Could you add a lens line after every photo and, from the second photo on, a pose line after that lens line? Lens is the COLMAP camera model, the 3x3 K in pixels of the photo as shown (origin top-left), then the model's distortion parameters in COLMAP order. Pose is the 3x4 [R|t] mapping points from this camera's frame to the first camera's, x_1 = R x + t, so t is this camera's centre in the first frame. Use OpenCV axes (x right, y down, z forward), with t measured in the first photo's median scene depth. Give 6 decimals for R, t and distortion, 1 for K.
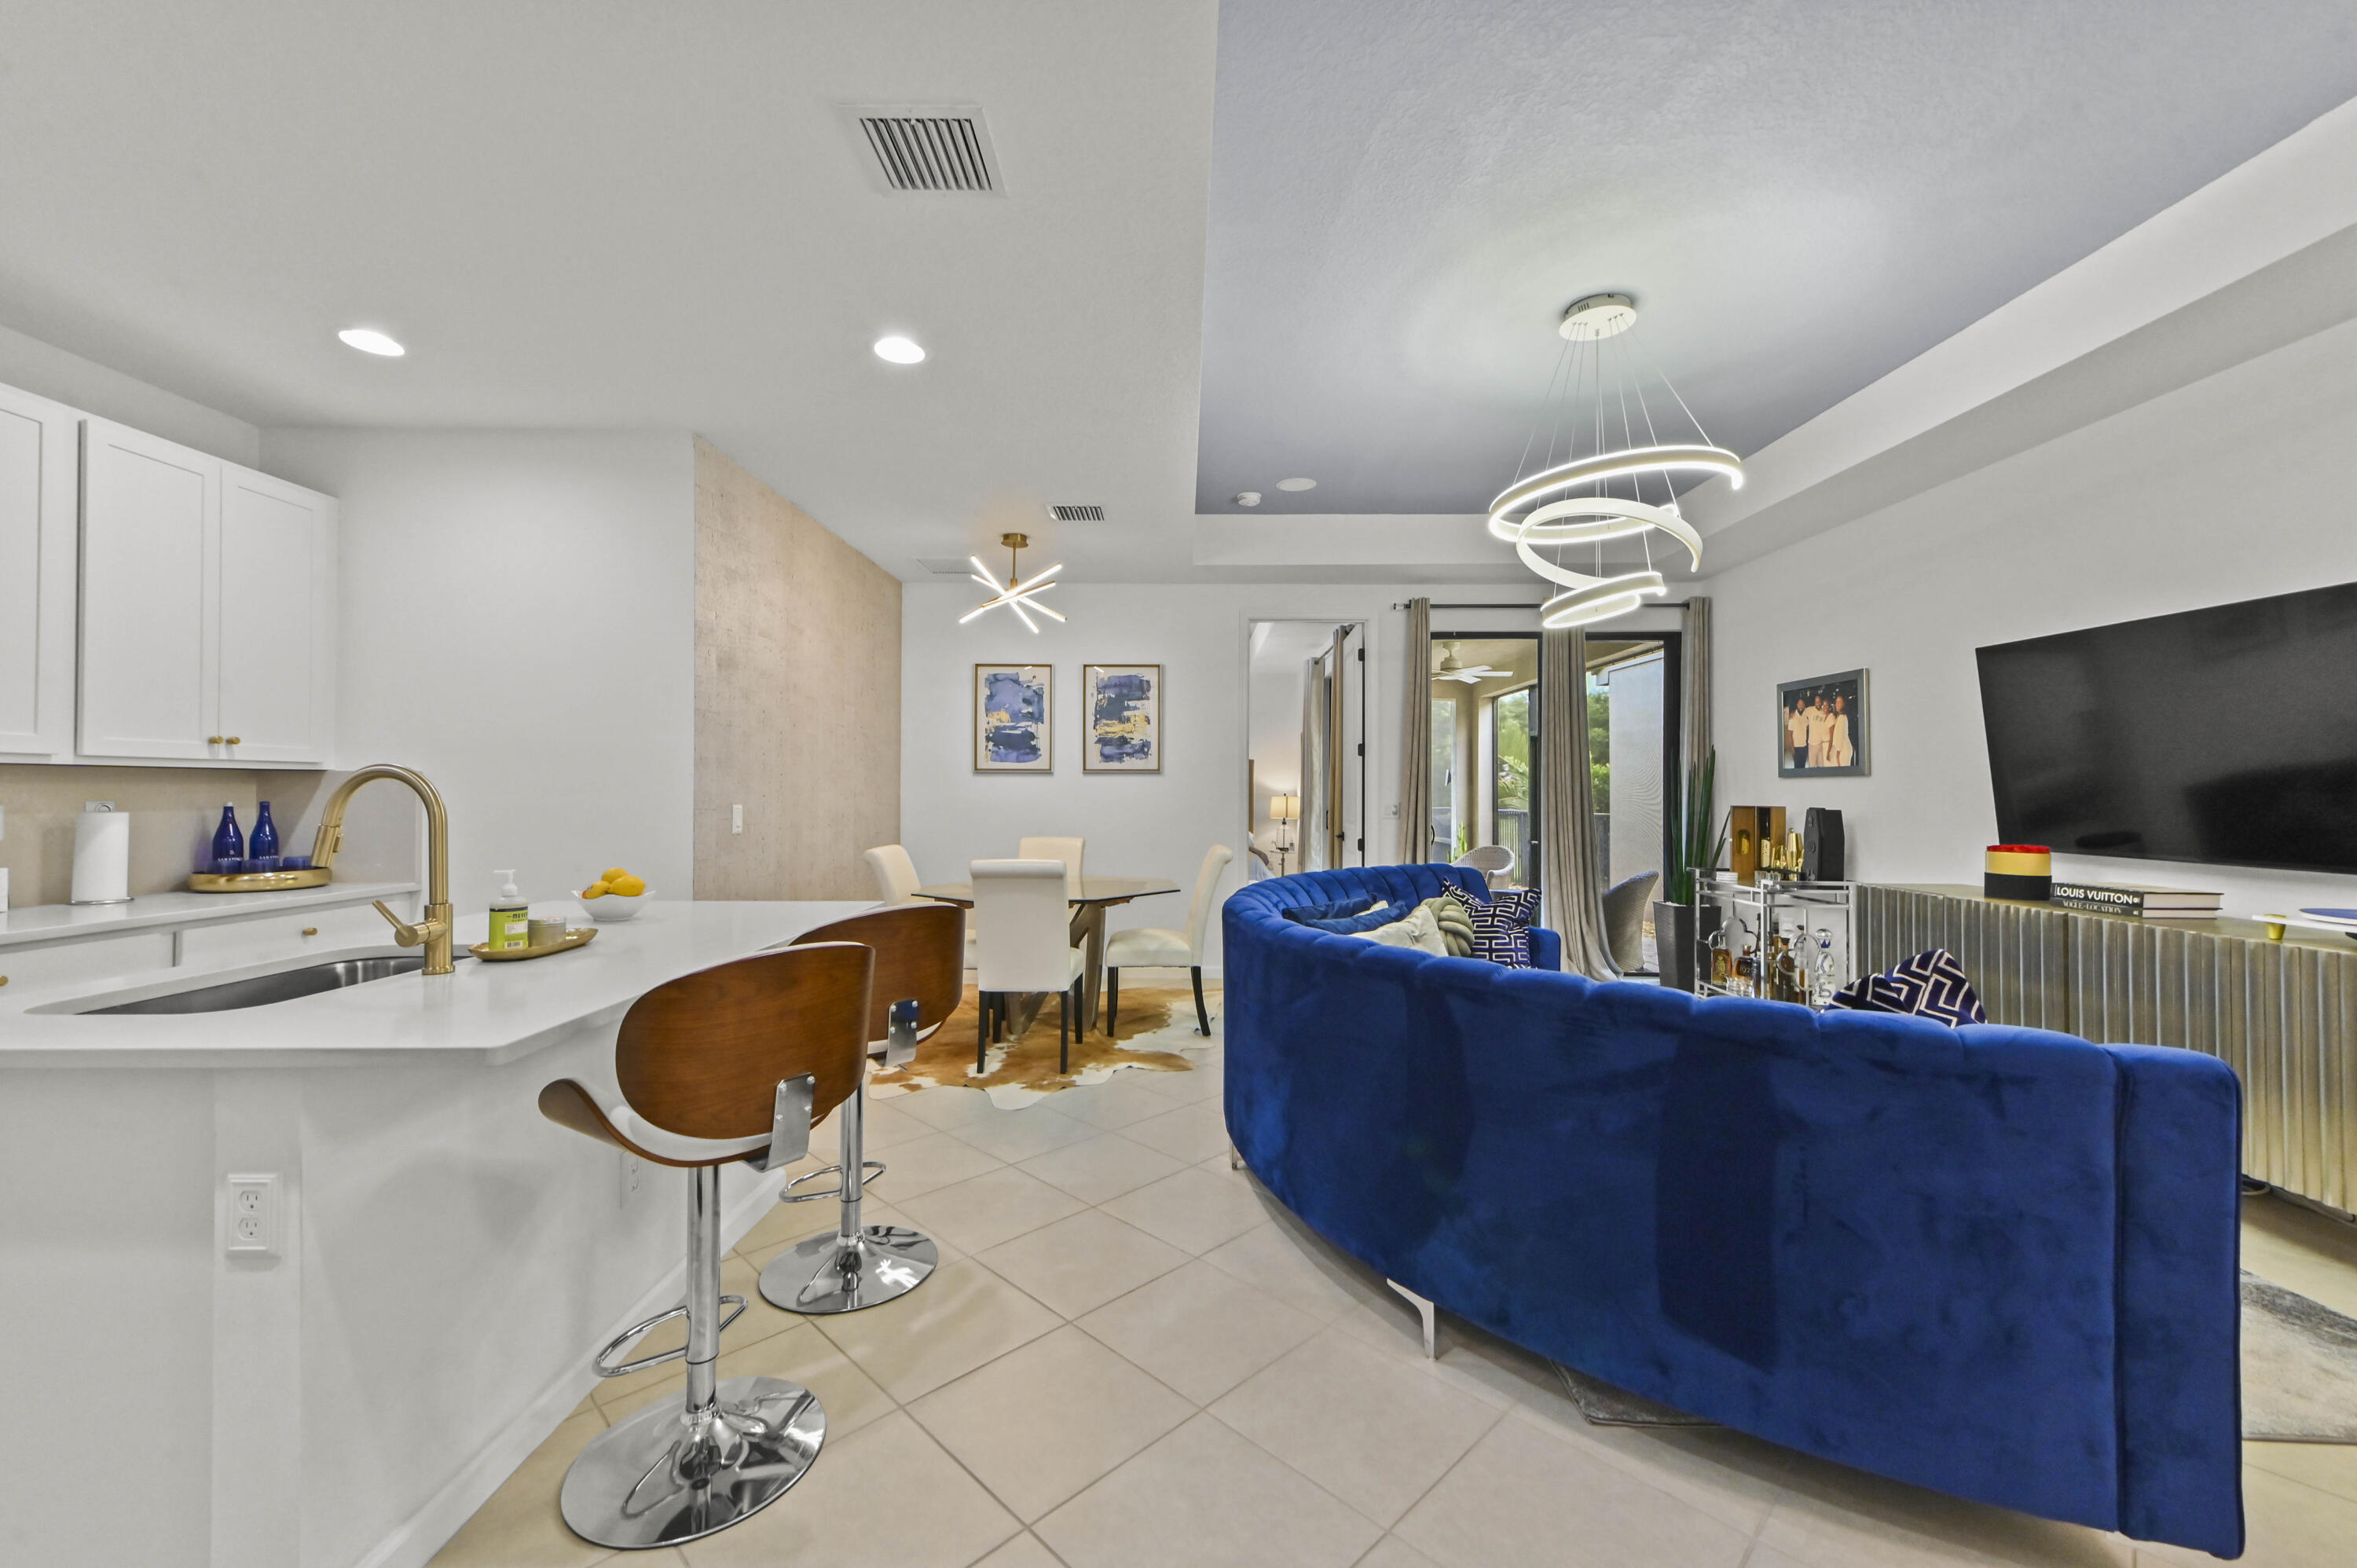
lens RADIAL K [[954.3, 0, 1171.3], [0, 954.3, 773.9], [0, 0, 1]] dist [0.018959, -0.000262]
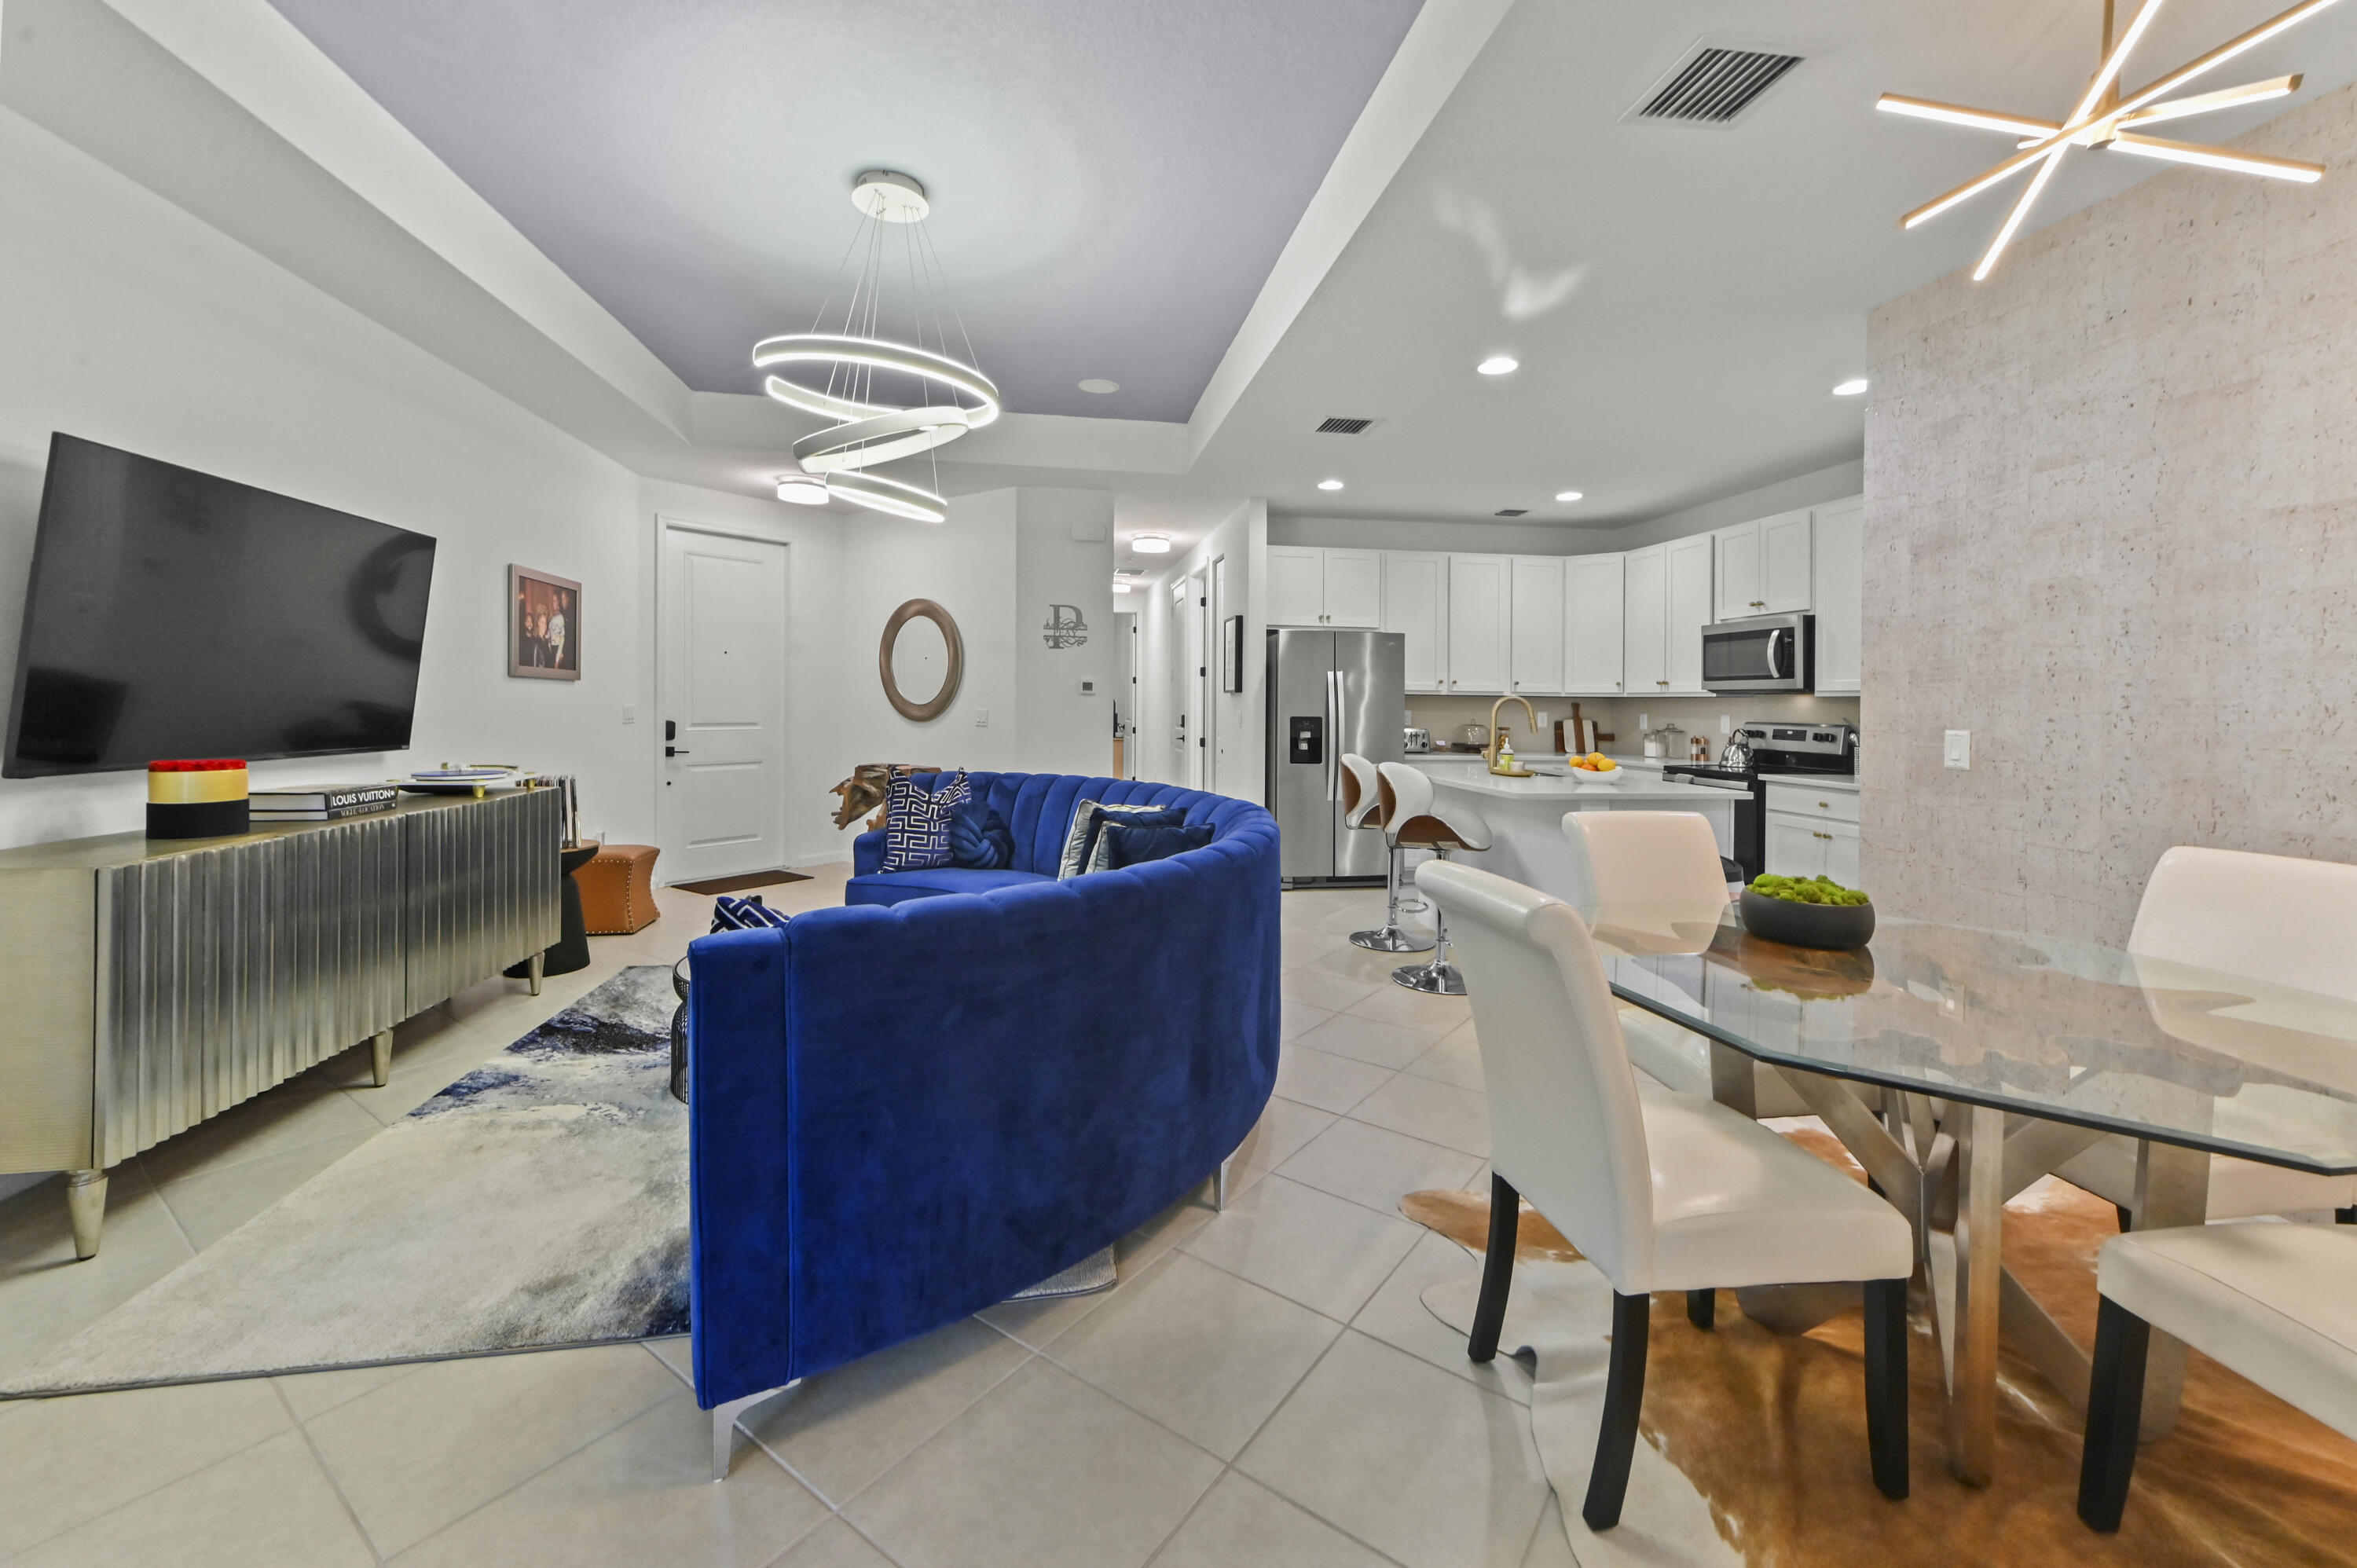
lens RADIAL K [[954.3, 0, 1215.1], [0, 954.3, 713.6], [0, 0, 1]] dist [0.018959, -0.000262]
pose [[-0.979944, -0.013618, -0.198808, 0.193034], [-0.012788, 0.999903, -0.005456, 0.022628], [0.198863, -0.002804, -0.980023, 1.210677]]
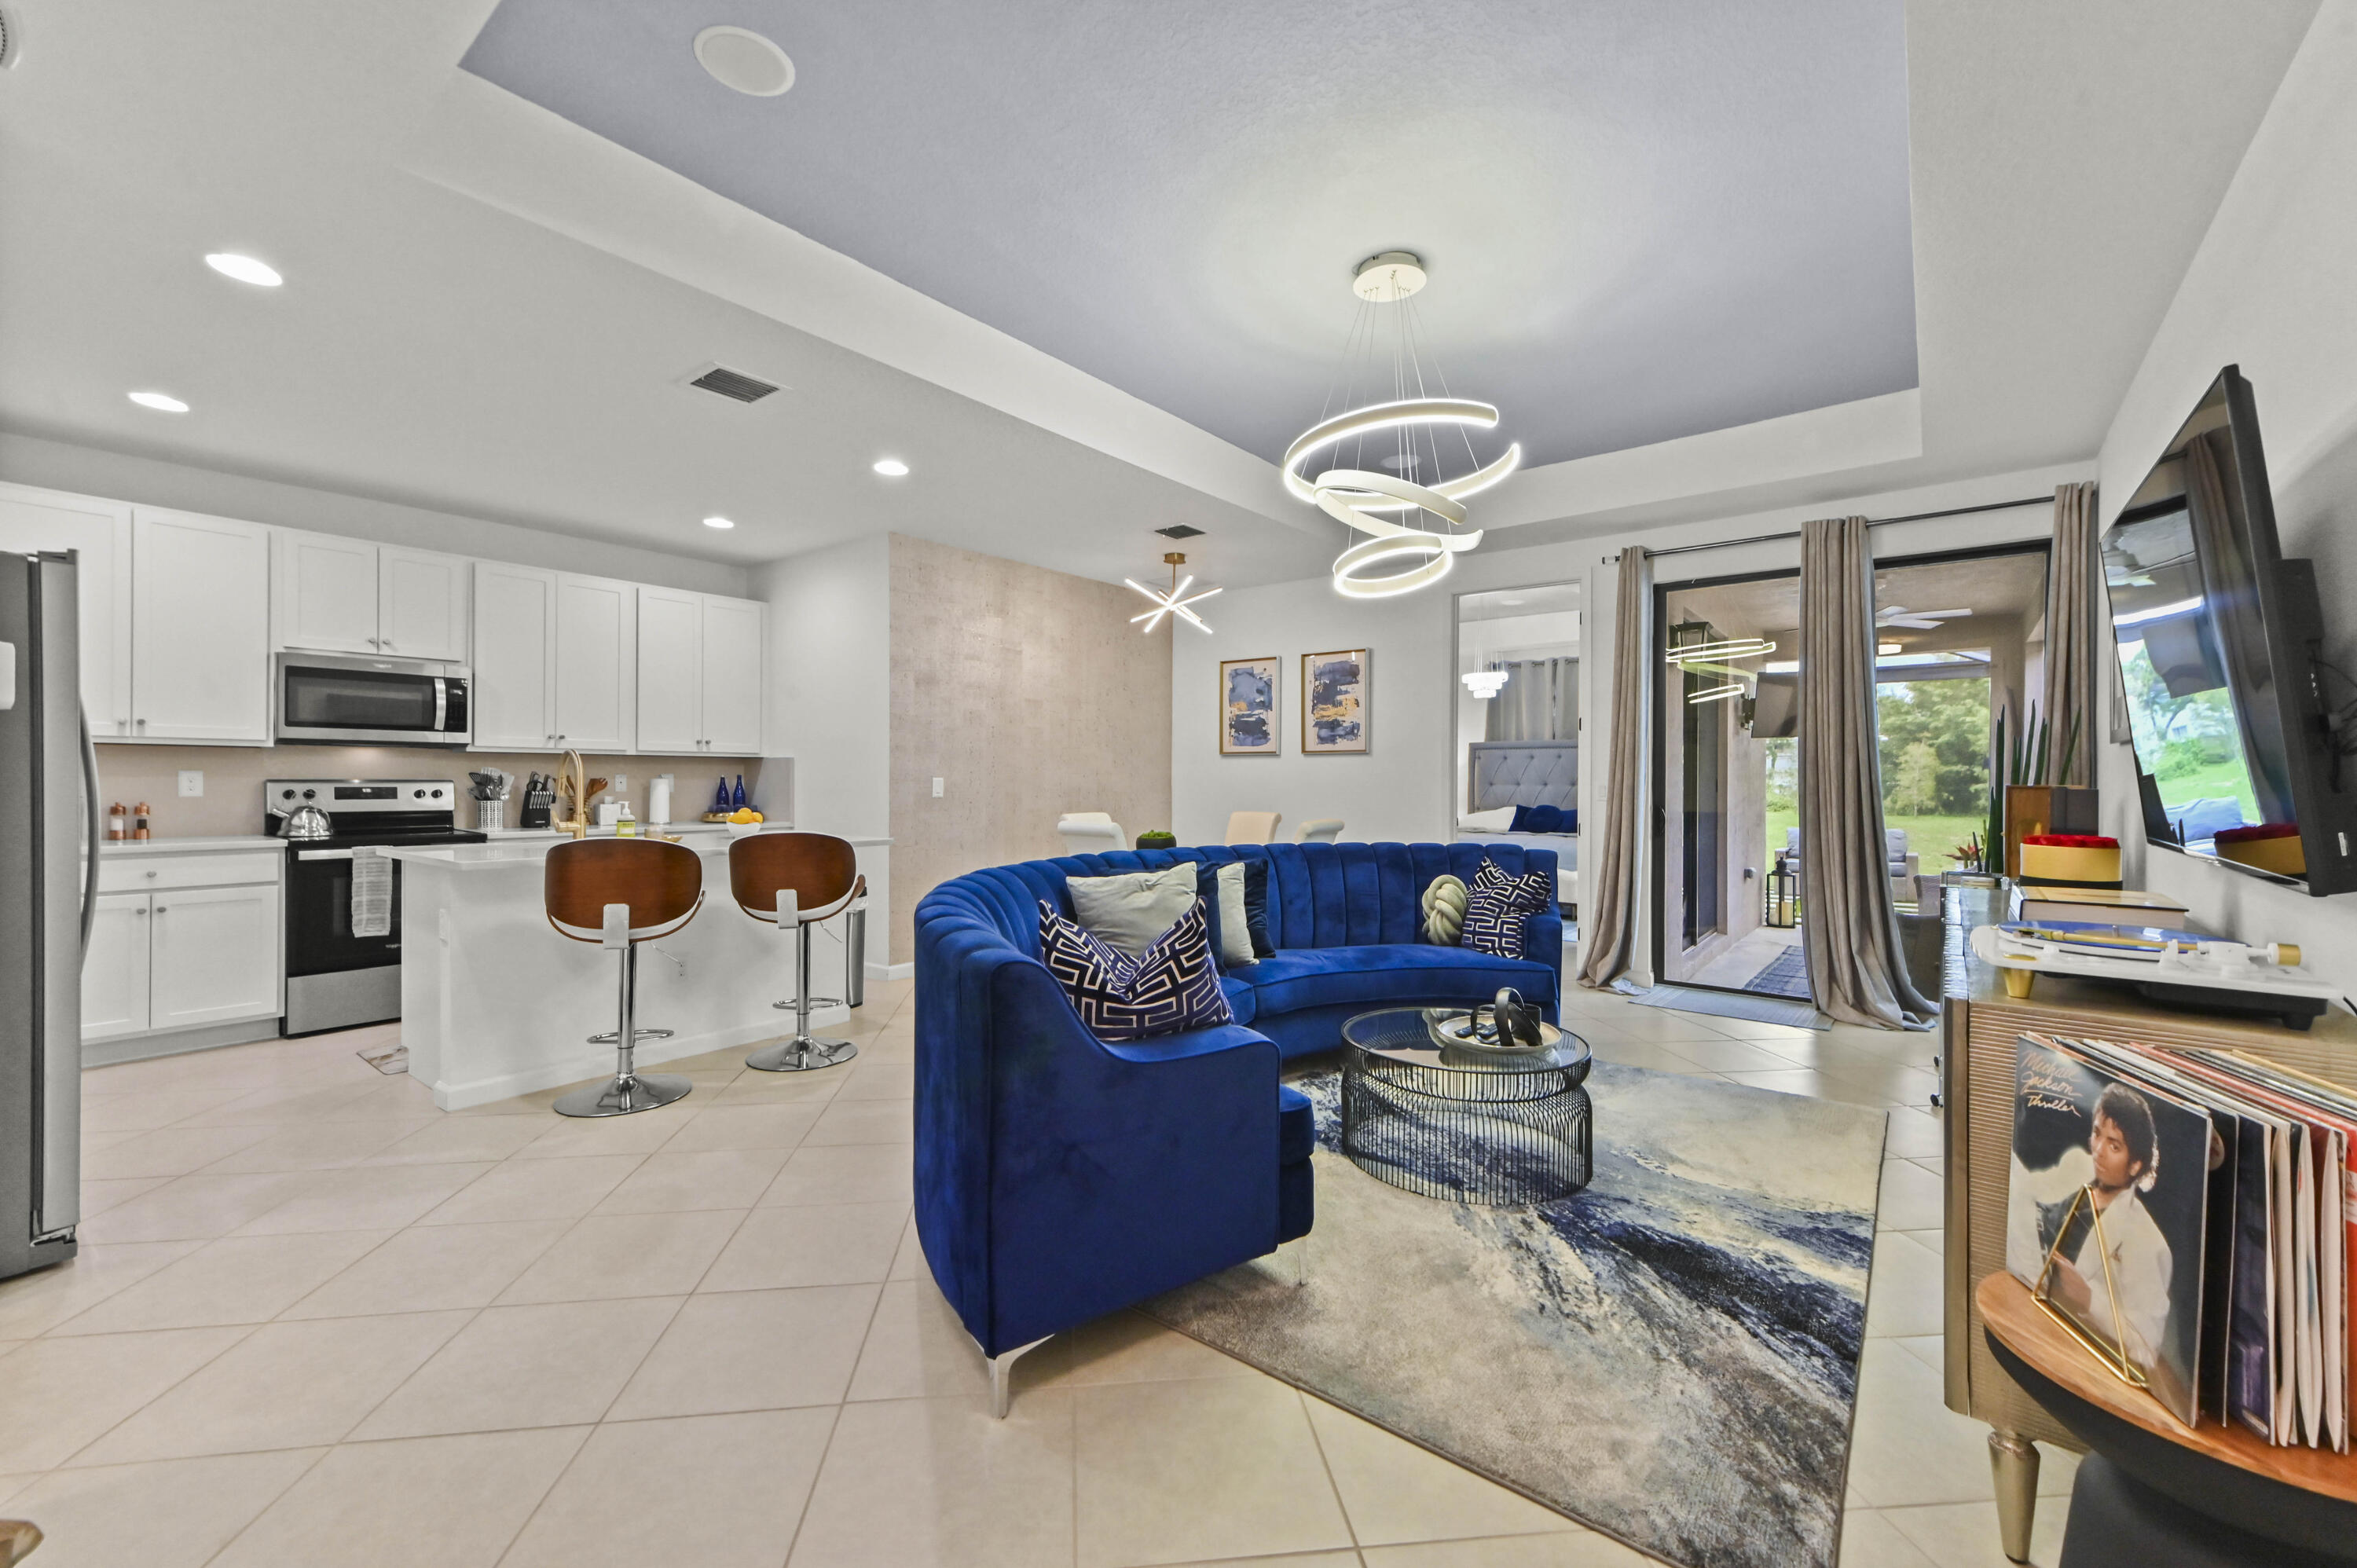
lens RADIAL K [[954.3, 0, 1140.0], [0, 954.3, 774.9], [0, 0, 1]] dist [0.018959, -0.000262]
pose [[0.776682, -0.001923, -0.629889, 0.524841], [0.008726, 0.999932, 0.007706, 0.014049], [0.629832, -0.011481, 0.776647, 0.047825]]
